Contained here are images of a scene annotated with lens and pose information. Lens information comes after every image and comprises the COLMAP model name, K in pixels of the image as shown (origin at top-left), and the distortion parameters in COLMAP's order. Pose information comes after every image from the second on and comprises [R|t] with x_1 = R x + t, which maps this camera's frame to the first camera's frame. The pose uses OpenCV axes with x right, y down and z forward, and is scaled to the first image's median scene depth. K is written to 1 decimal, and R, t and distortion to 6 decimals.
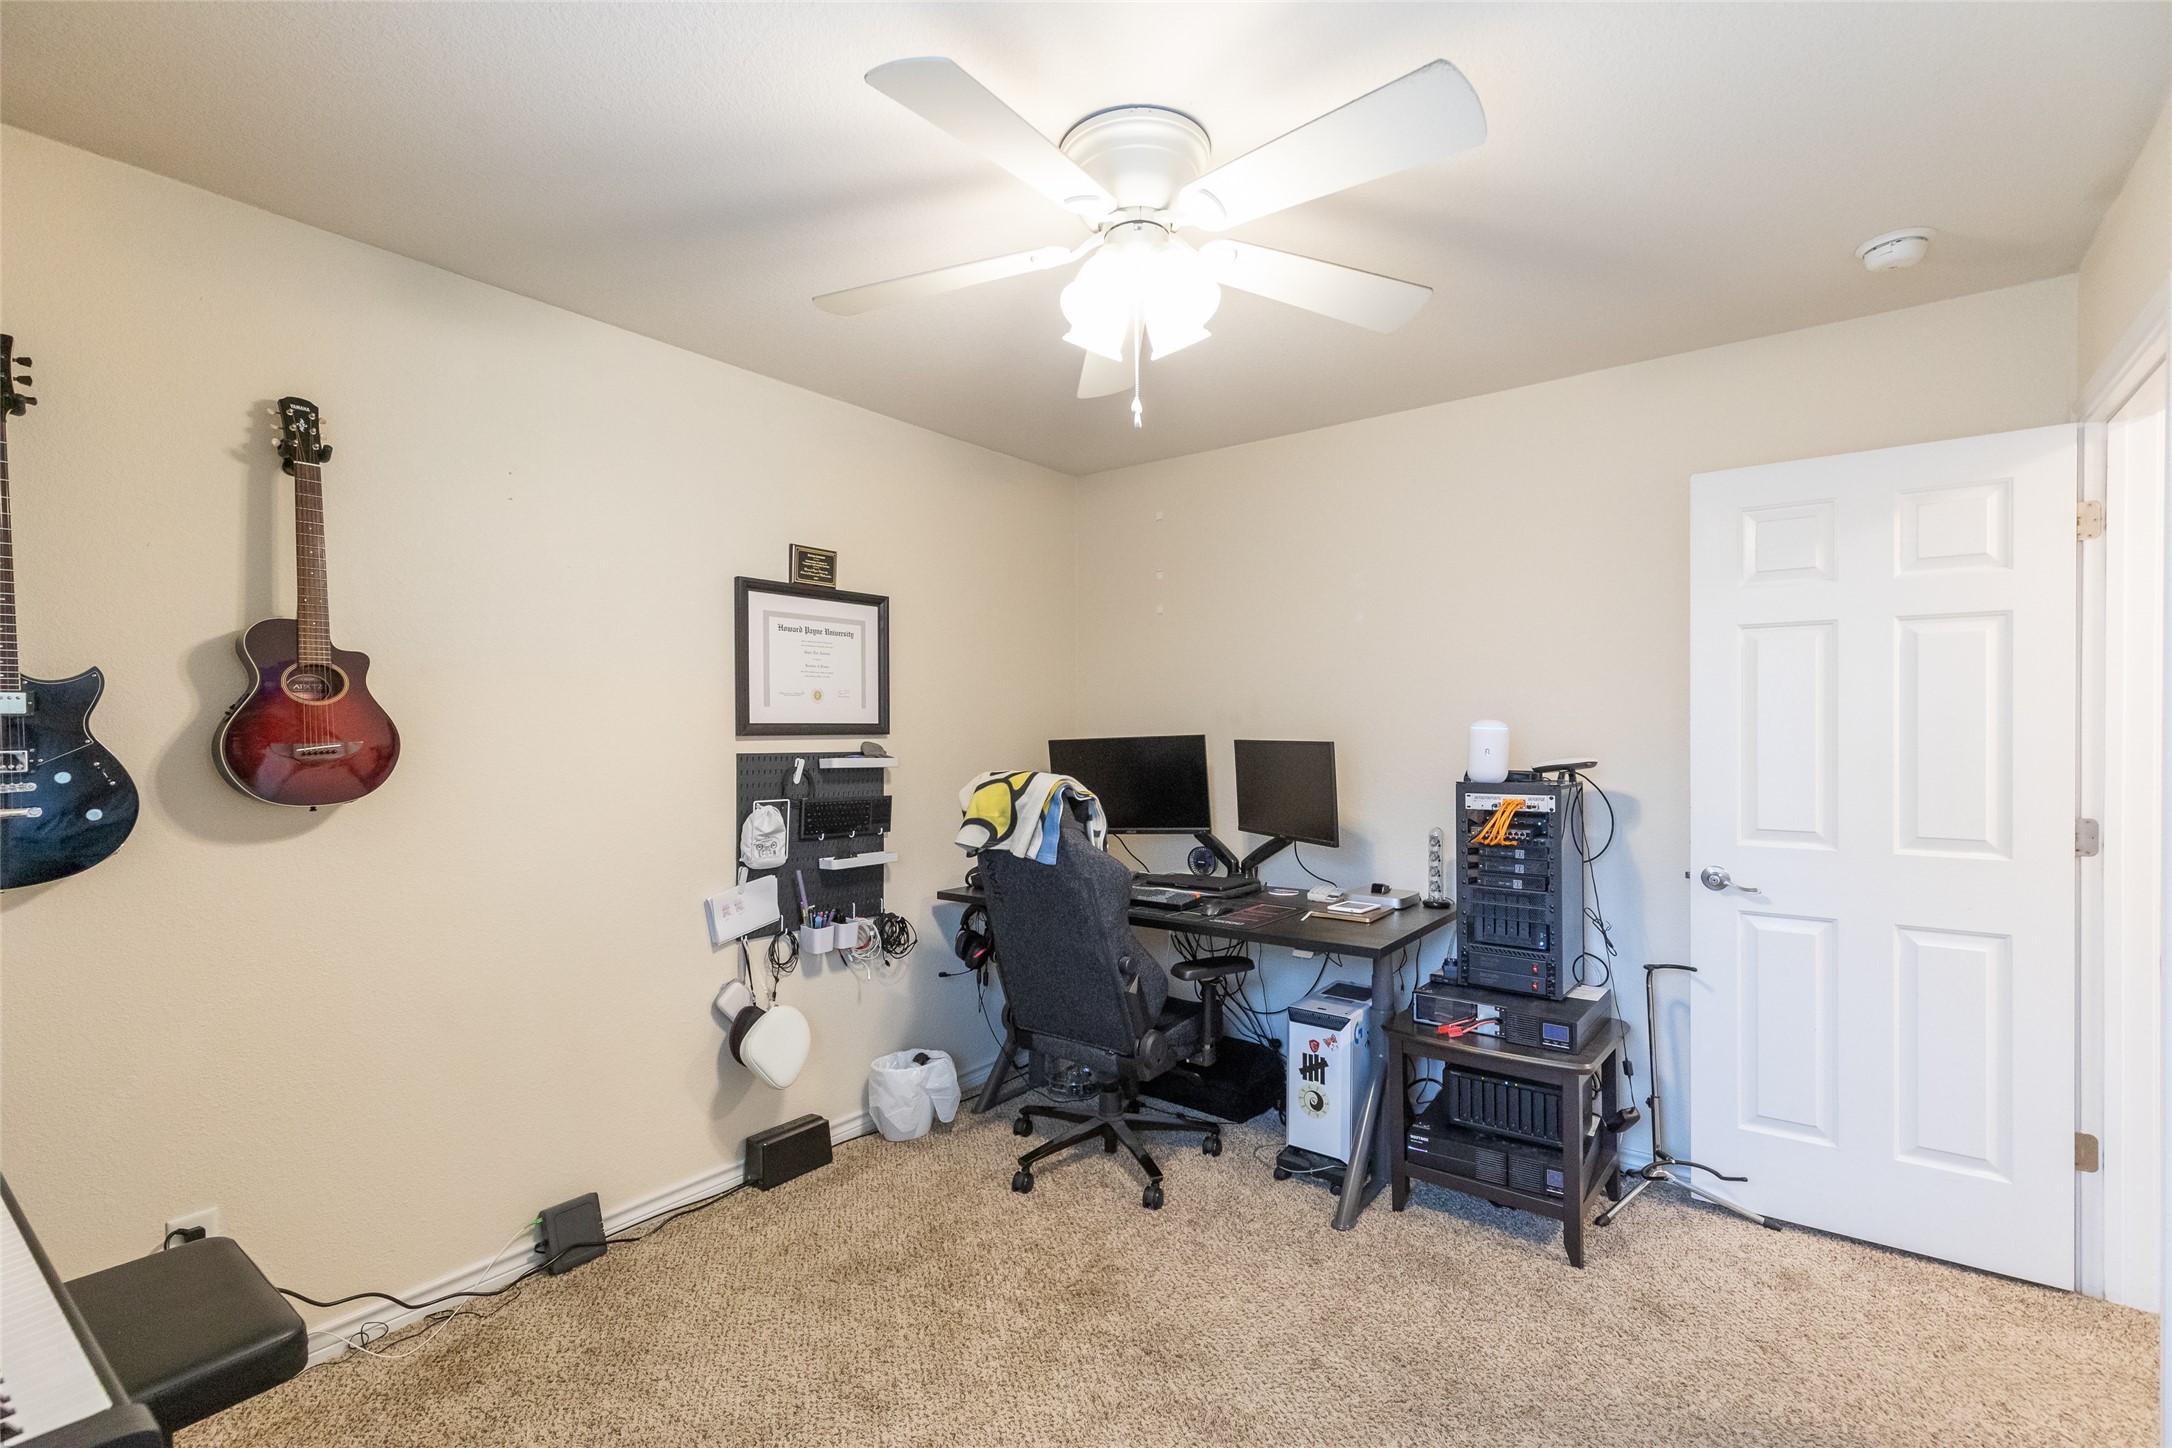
lens RADIAL K [[968.4, 0, 1073.0], [0, 968.4, 732.5], [0, 0, 1]] dist [-0.000205, -0.000154]
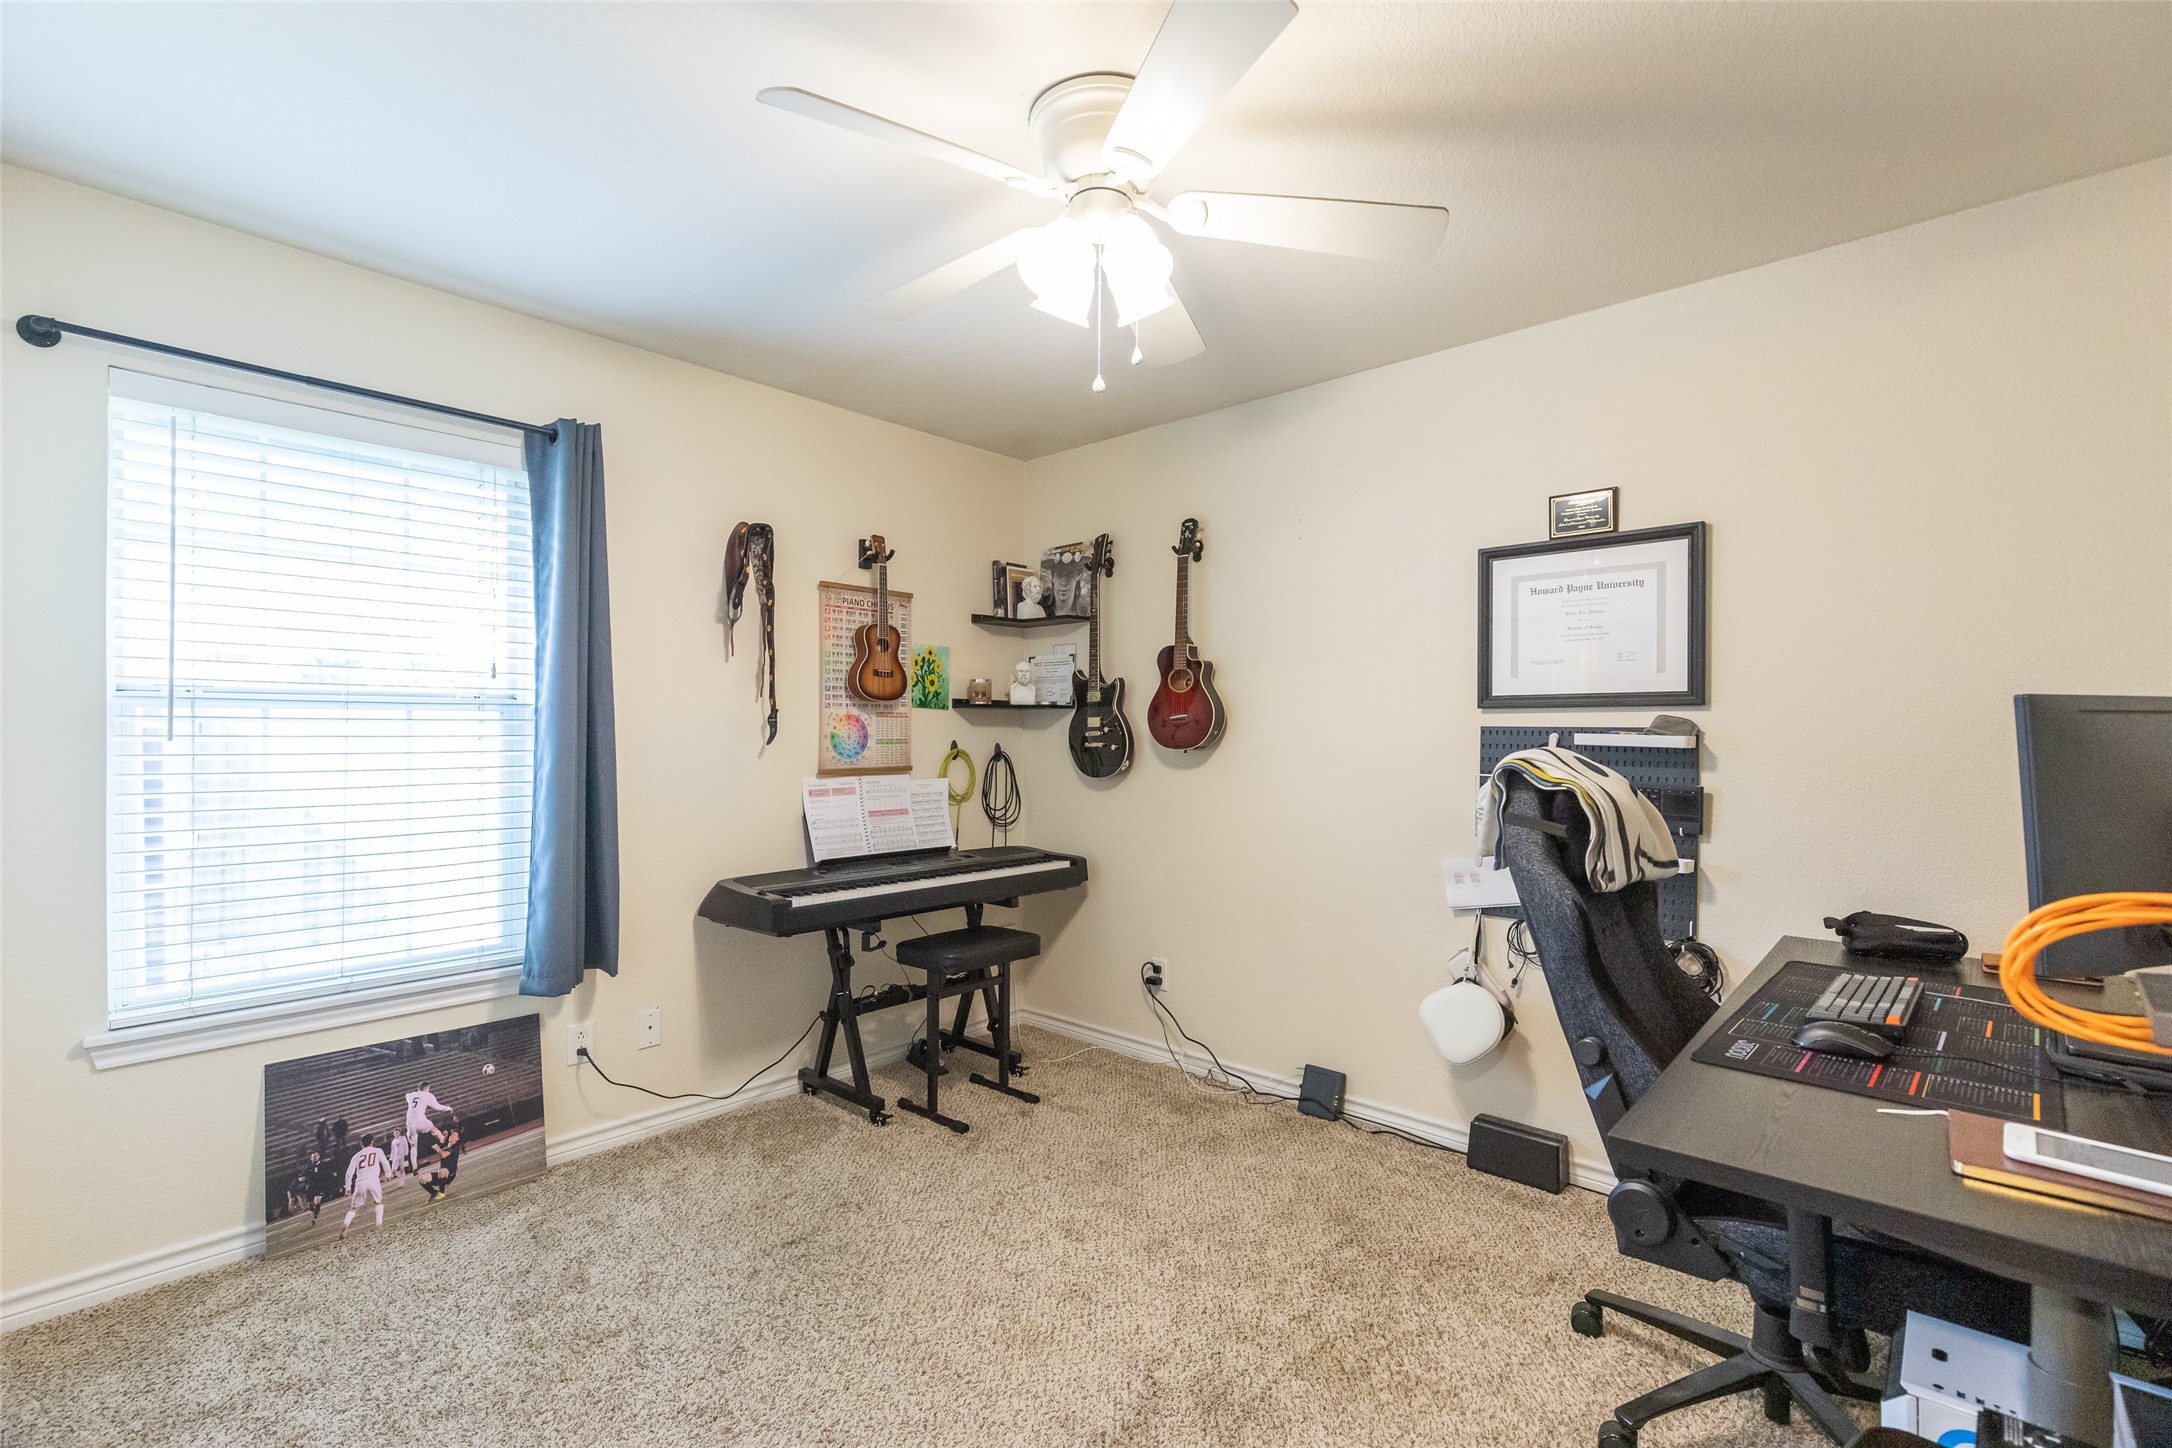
lens RADIAL K [[968.4, 0, 1073.0], [0, 968.4, 732.5], [0, 0, 1]] dist [-0.000205, -0.000154]
pose [[-0.099173, 0.002642, -0.995067, 0.675265], [-0.008973, 0.999953, 0.003549, 0.027647], [0.995030, 0.009281, -0.099145, 0.662629]]
